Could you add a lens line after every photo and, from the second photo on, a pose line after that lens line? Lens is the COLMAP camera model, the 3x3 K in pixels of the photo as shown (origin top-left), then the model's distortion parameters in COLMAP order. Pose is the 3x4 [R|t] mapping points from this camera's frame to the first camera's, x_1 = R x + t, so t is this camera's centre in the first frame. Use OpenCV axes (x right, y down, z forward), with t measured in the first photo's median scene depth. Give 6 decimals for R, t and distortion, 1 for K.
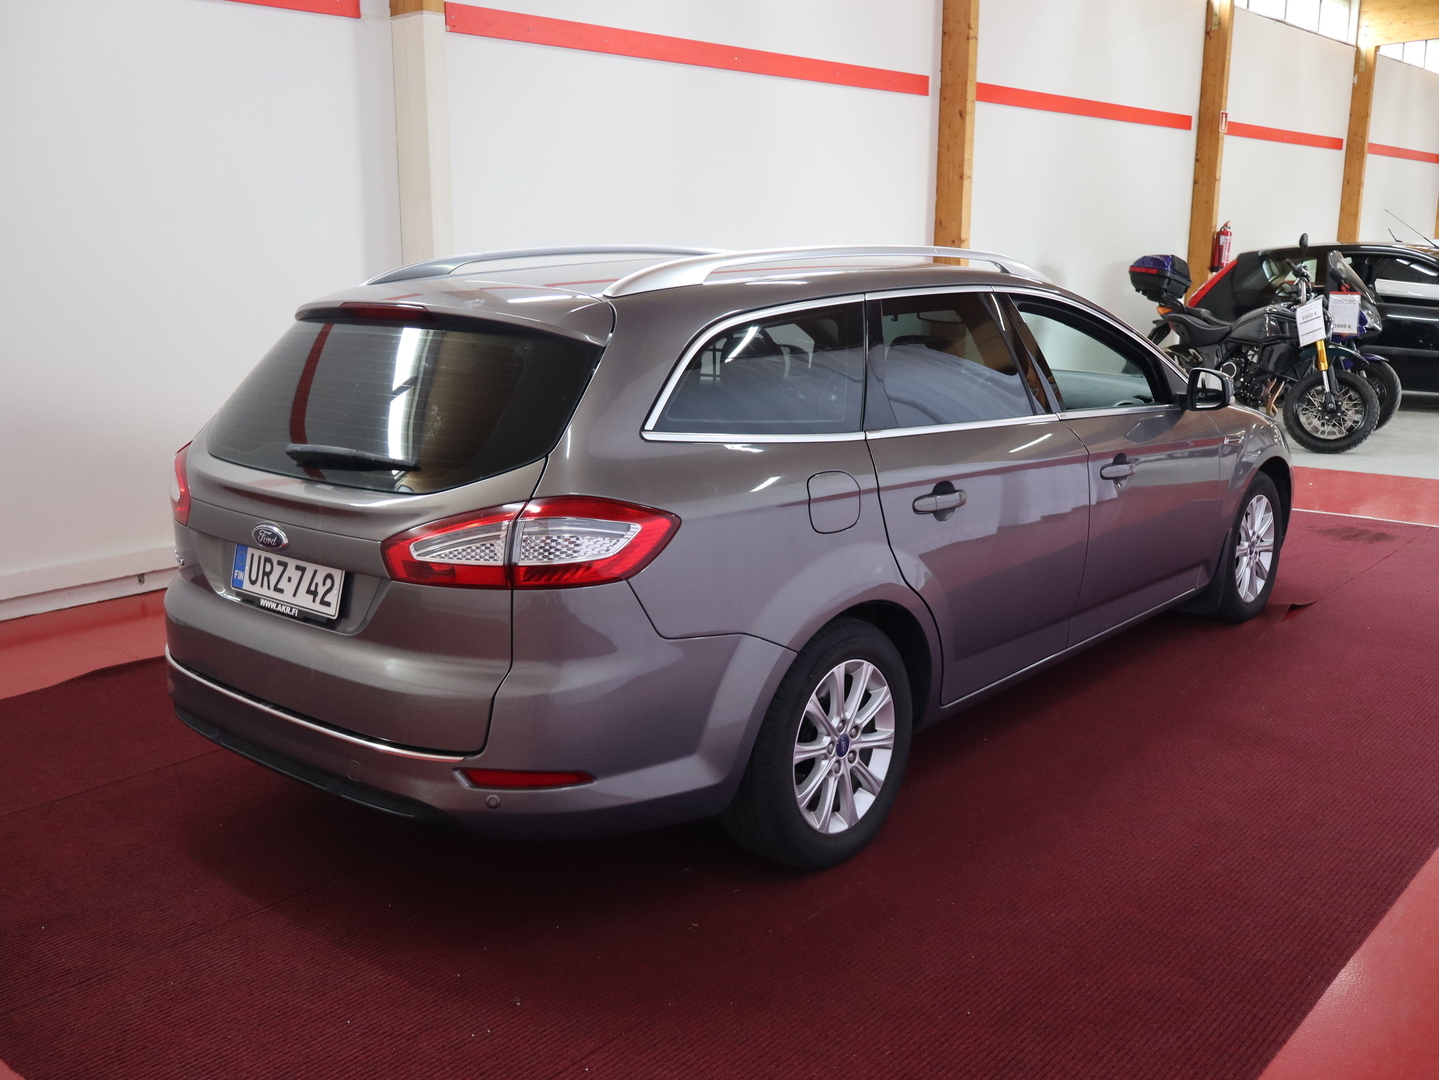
lens RADIAL K [[1375.2, 0, 708.5], [0, 1375.2, 543.6], [0, 0, 1]] dist [0.003981, 0.000000]
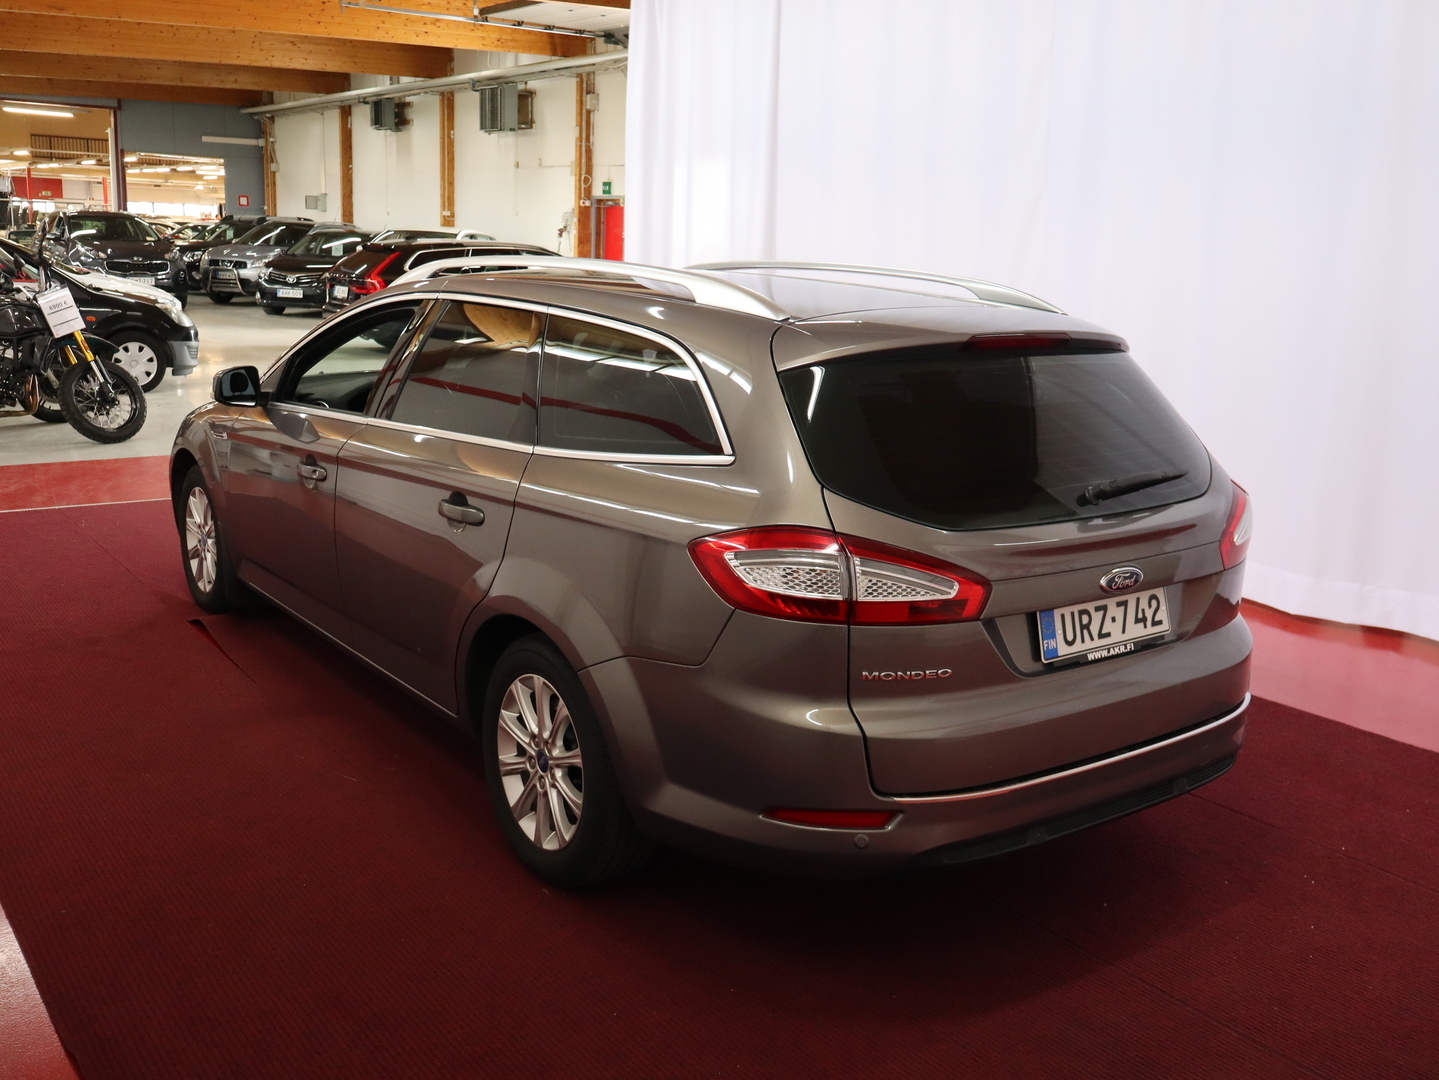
lens RADIAL K [[1375.2, 0, 708.3], [0, 1375.2, 535.0], [0, 0, 1]] dist [0.003981, 0.000000]
pose [[0.204335, -0.194359, 0.959412, -1.269181], [0.178582, 0.971045, 0.158681, -0.234811], [-0.962474, 0.138909, 0.233127, 1.026709]]
